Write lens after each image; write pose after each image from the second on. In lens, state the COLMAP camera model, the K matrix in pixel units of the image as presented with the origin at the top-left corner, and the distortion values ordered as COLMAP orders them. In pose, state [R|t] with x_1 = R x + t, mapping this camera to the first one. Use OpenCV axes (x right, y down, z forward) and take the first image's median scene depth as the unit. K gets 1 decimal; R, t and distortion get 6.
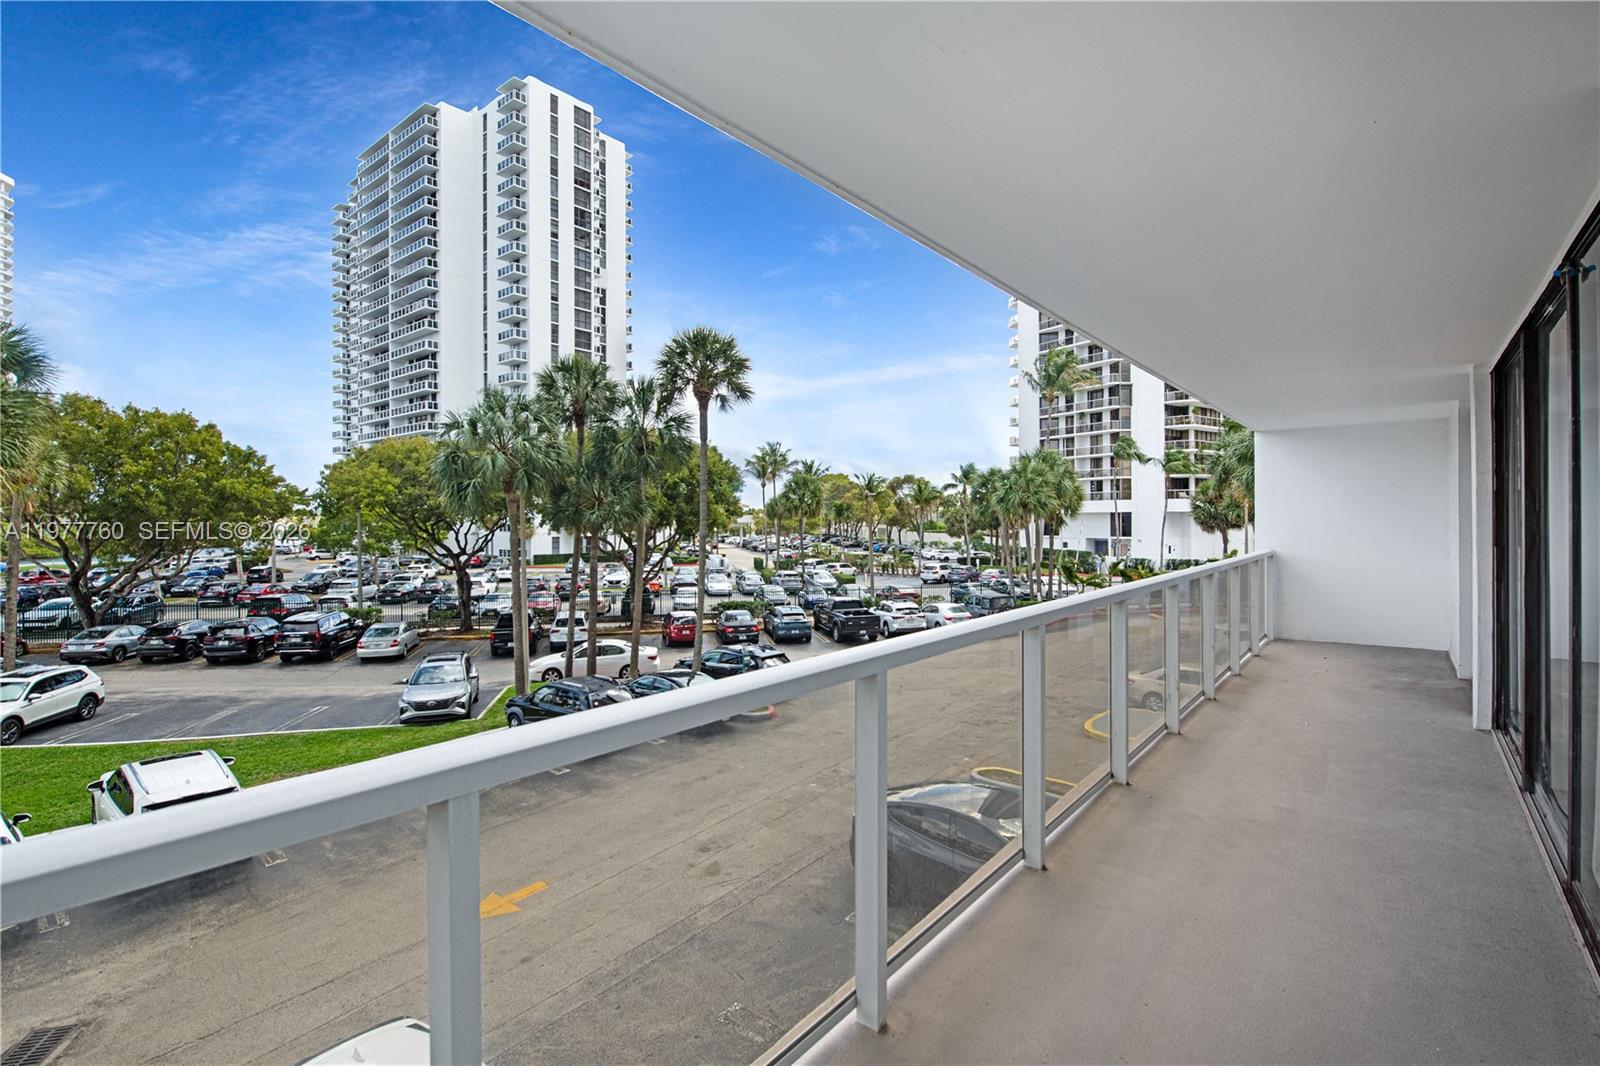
lens RADIAL K [[724.8, 0, 799.3], [0, 724.8, 524.4], [0, 0, 1]] dist [-0.000003, -0.000127]
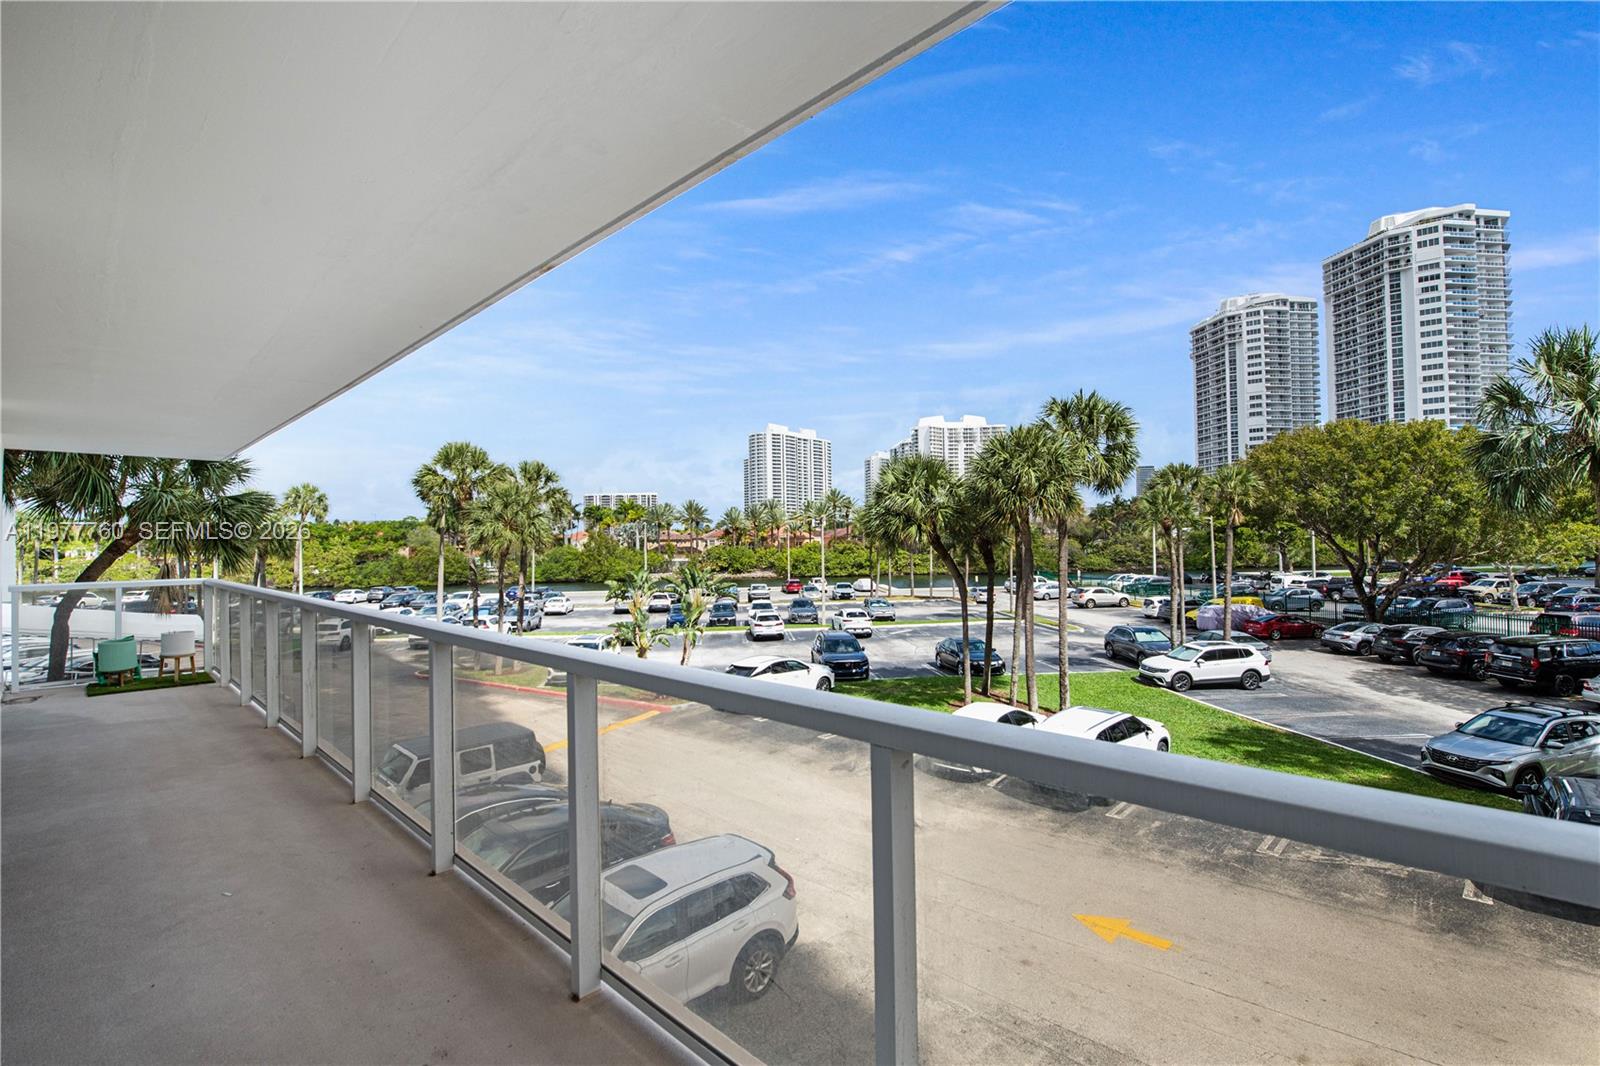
lens RADIAL K [[715.3, 0, 833.4], [0, 715.3, 528.5], [0, 0, 1]] dist [-0.013212, -0.000089]
pose [[-0.048690, -0.013381, -0.998724, 0.383806], [0.011621, 0.999835, -0.013963, -0.000890], [0.998746, -0.012286, -0.048527, 0.466612]]
